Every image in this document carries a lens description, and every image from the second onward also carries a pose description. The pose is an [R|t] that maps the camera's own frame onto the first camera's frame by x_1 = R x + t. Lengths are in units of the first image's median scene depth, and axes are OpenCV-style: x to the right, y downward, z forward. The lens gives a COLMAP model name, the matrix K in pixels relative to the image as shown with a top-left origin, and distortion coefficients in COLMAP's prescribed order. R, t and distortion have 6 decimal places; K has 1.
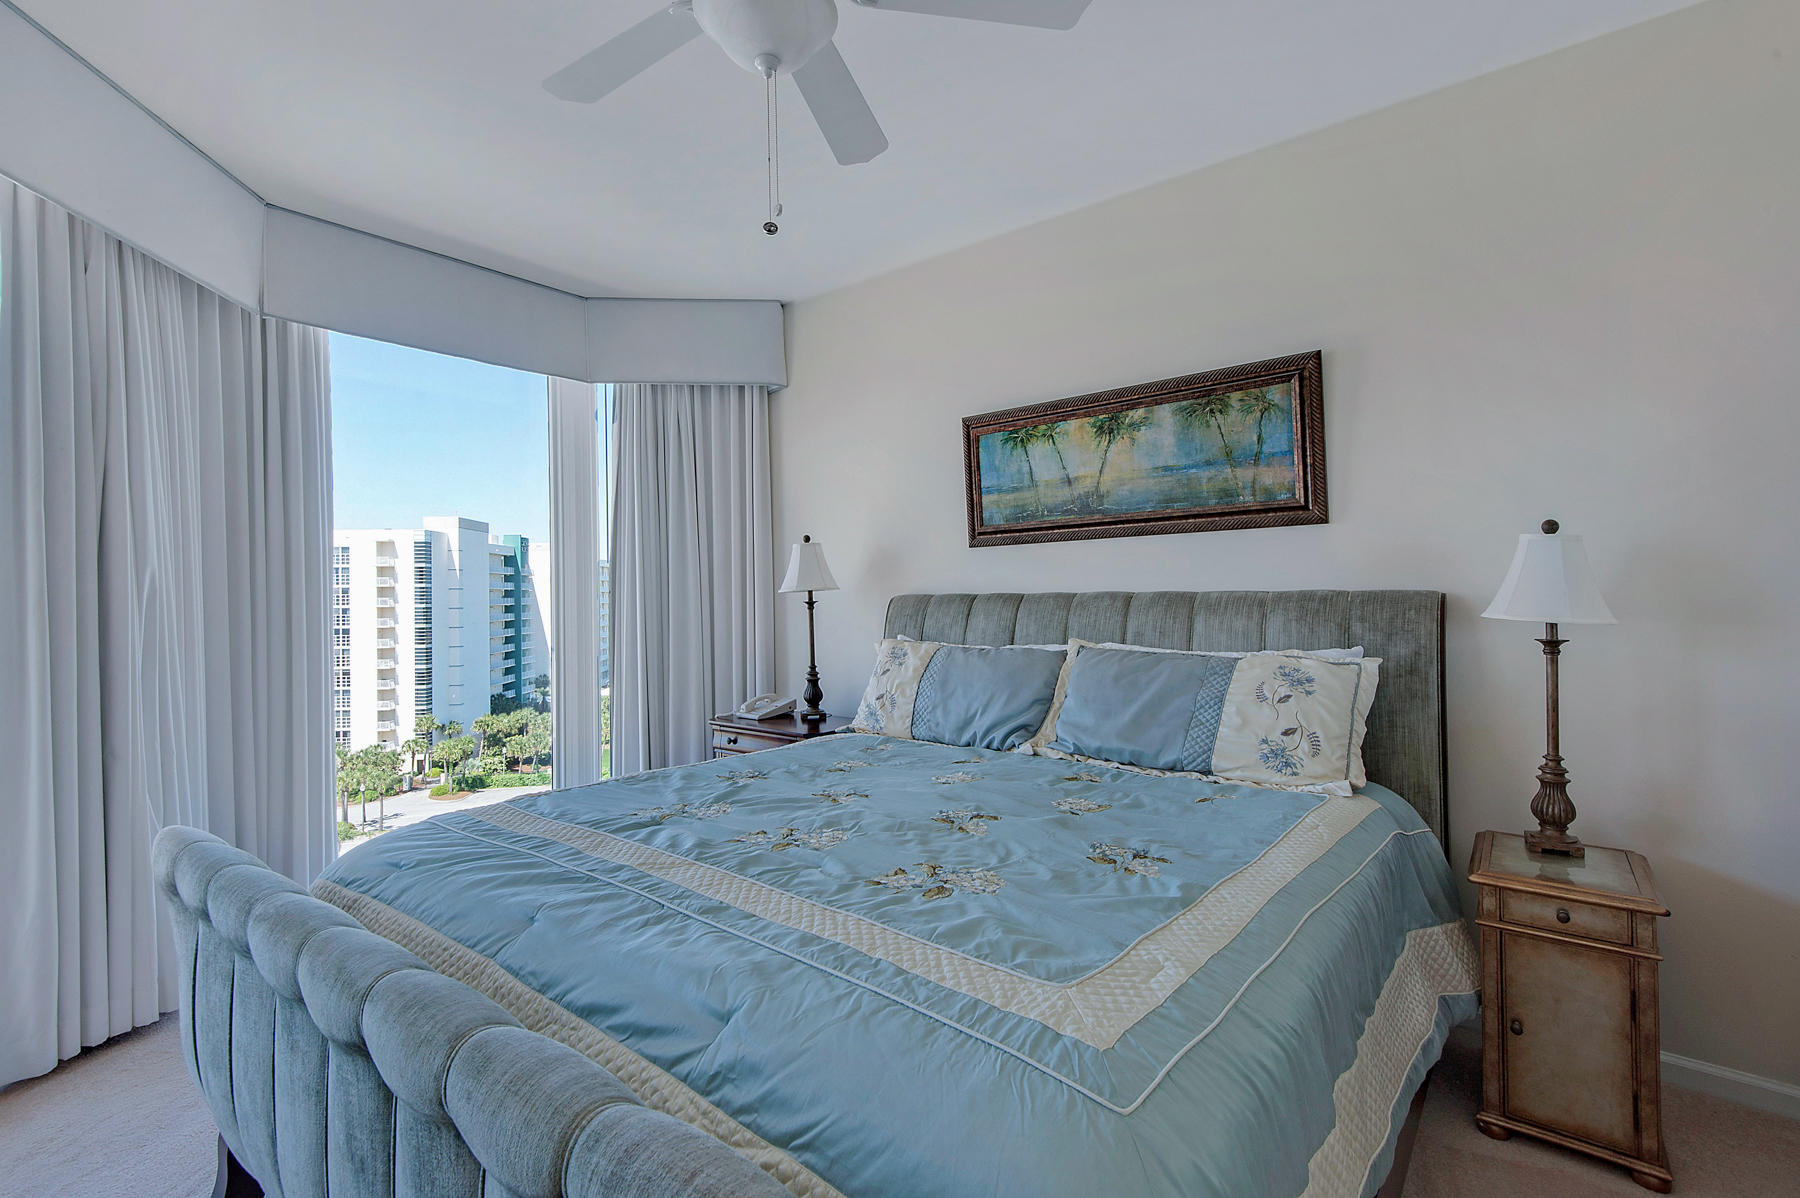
lens RADIAL K [[832.7, 0, 900.0], [0, 832.7, 599.0], [0, 0, 1]] dist [0.076487, -0.000109]
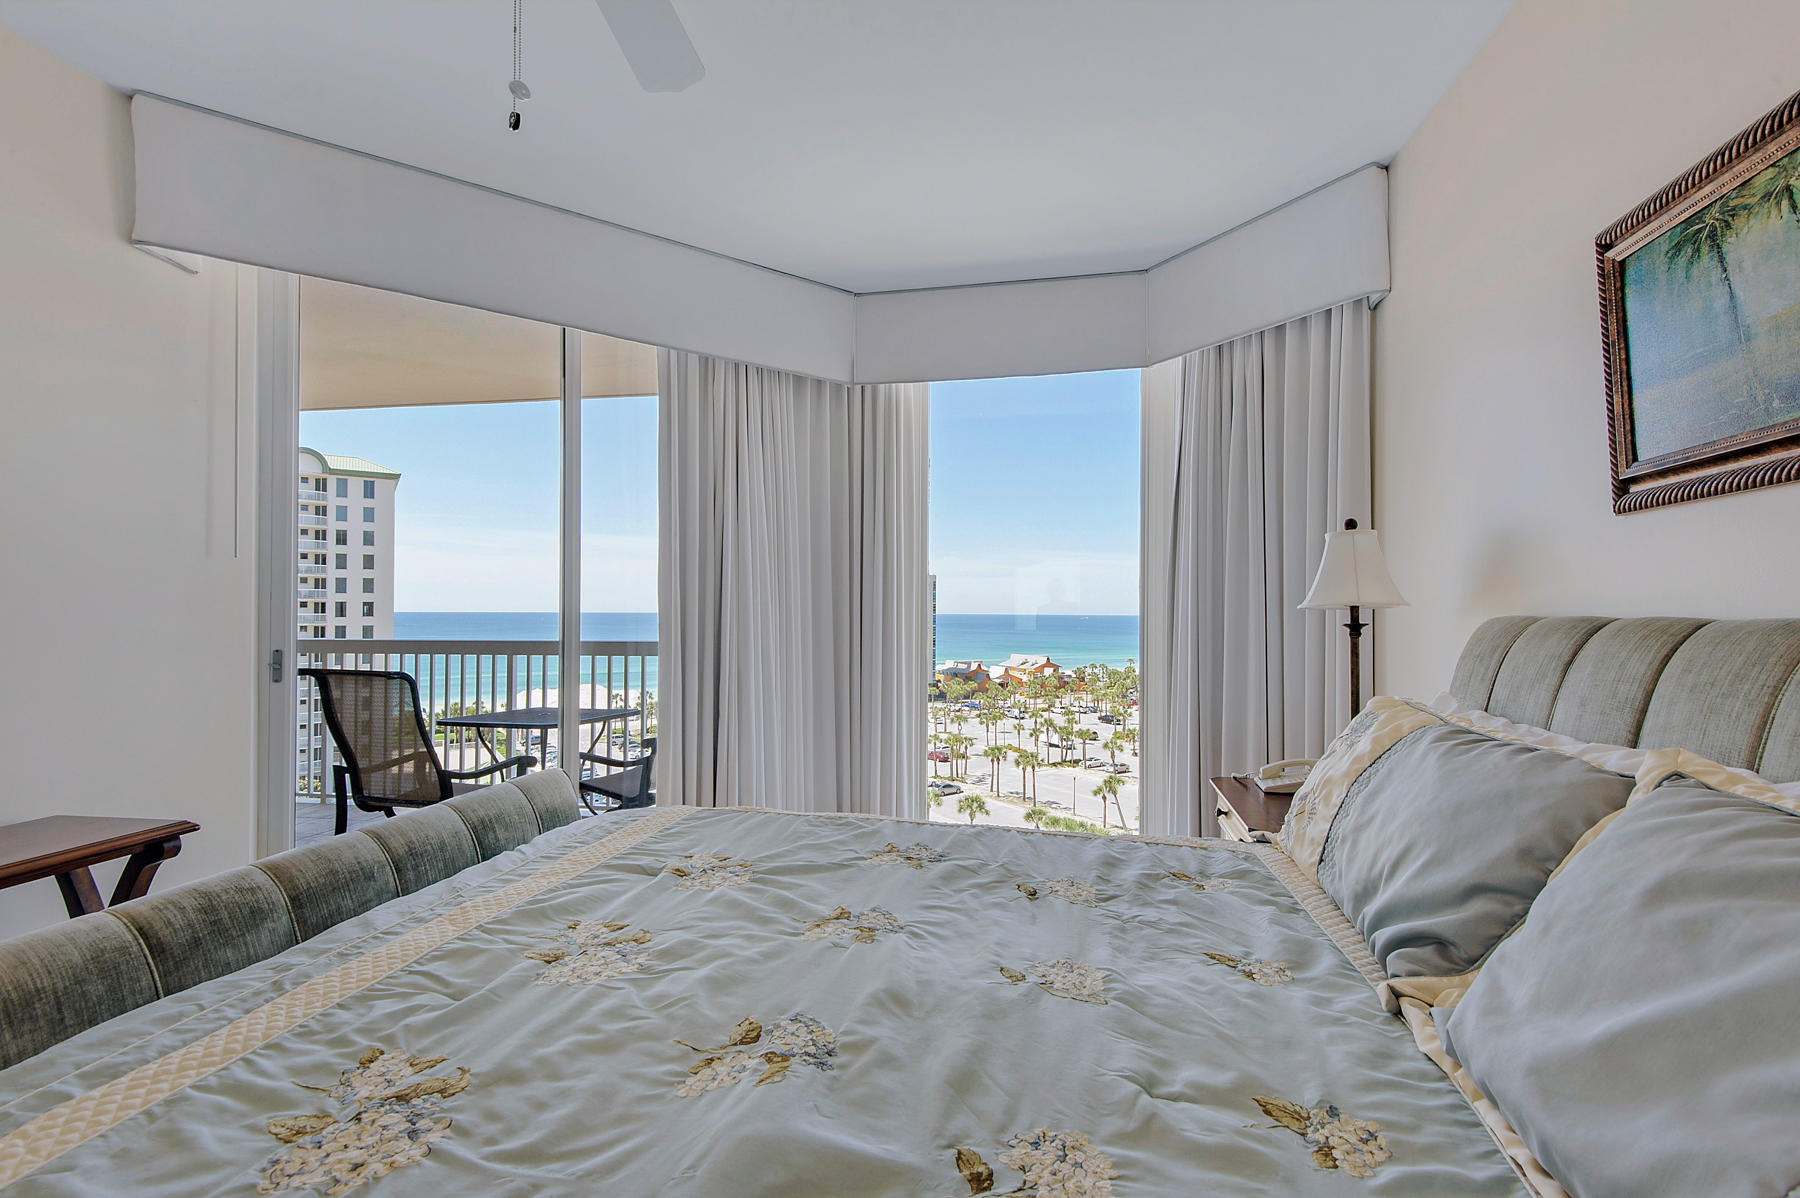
lens RADIAL K [[813.2, 0, 900.0], [0, 813.2, 599.0], [0, 0, 1]] dist [0.022835, -0.000509]
pose [[0.457892, 0.001331, -0.889007, 0.358412], [-0.016237, 0.999845, -0.006866, -0.007630], [0.888860, 0.017579, 0.457842, 0.532972]]
